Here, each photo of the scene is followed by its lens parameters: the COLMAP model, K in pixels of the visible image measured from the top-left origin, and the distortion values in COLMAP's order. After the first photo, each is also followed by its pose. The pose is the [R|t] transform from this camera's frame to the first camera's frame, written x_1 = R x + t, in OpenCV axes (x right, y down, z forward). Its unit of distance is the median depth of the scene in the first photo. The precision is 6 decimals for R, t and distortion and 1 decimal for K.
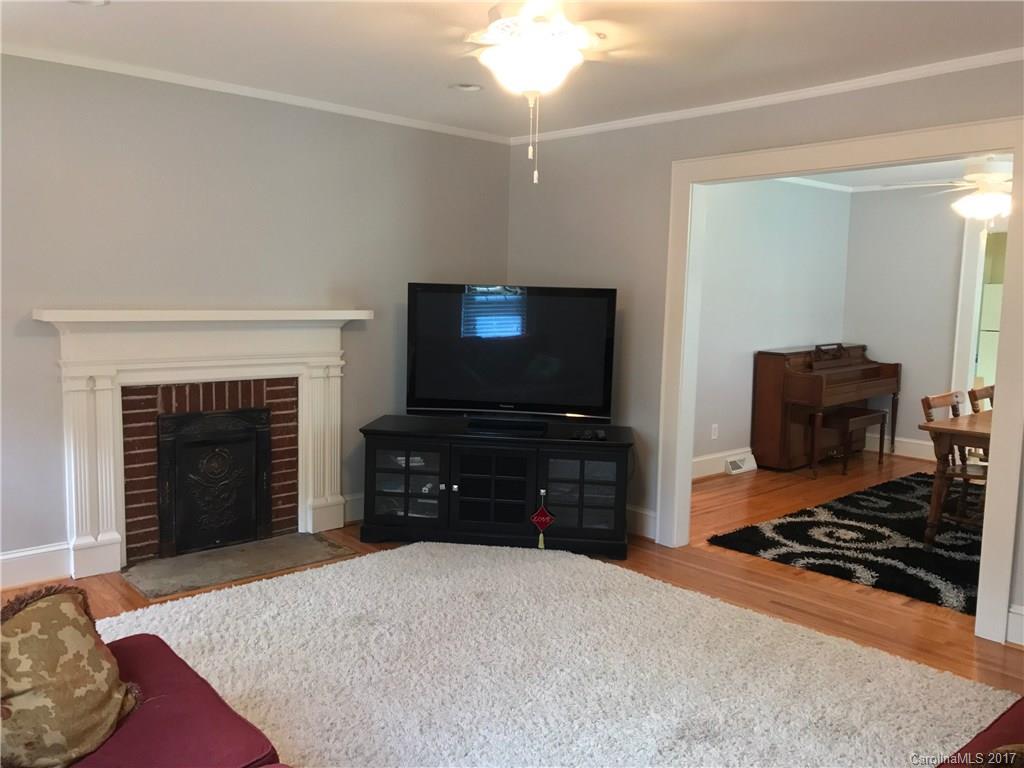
lens RADIAL K [[845.0, 0, 506.1], [0, 845.0, 382.4], [0, 0, 1]] dist [0.121549, -0.201629]
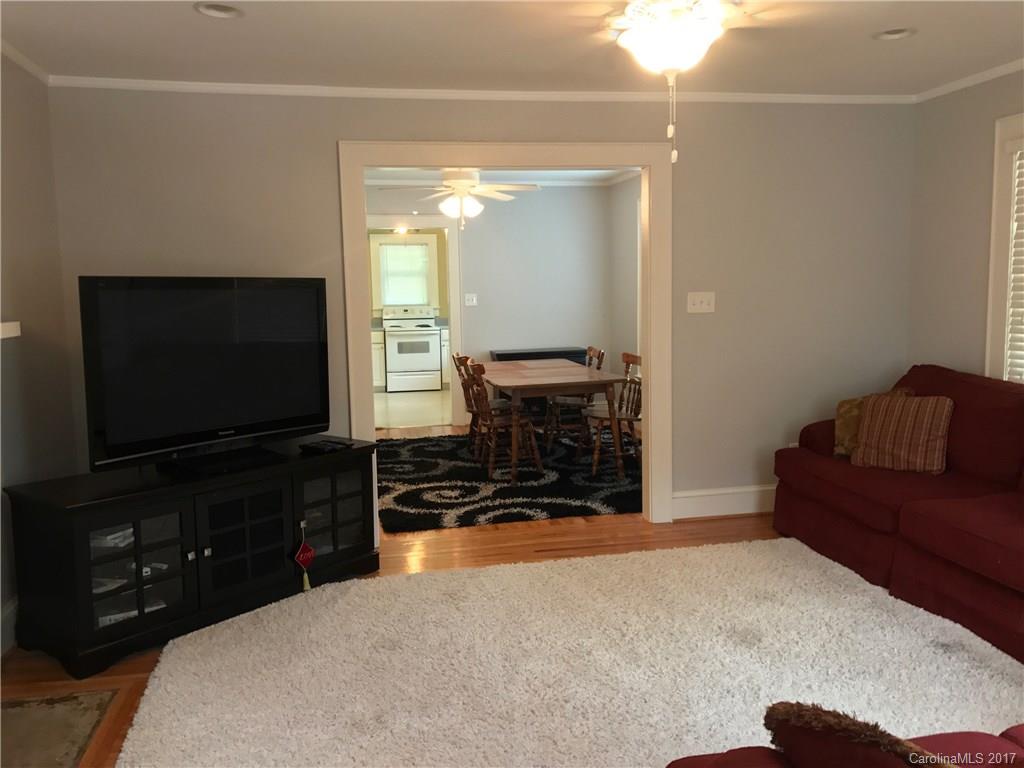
lens RADIAL K [[845.0, 0, 506.1], [0, 845.0, 382.4], [0, 0, 1]] dist [0.121549, -0.201629]
pose [[0.501253, -0.126693, 0.855975, -0.557768], [0.124991, 0.989450, 0.073255, -0.044442], [-0.856226, 0.070270, 0.511800, 0.390551]]
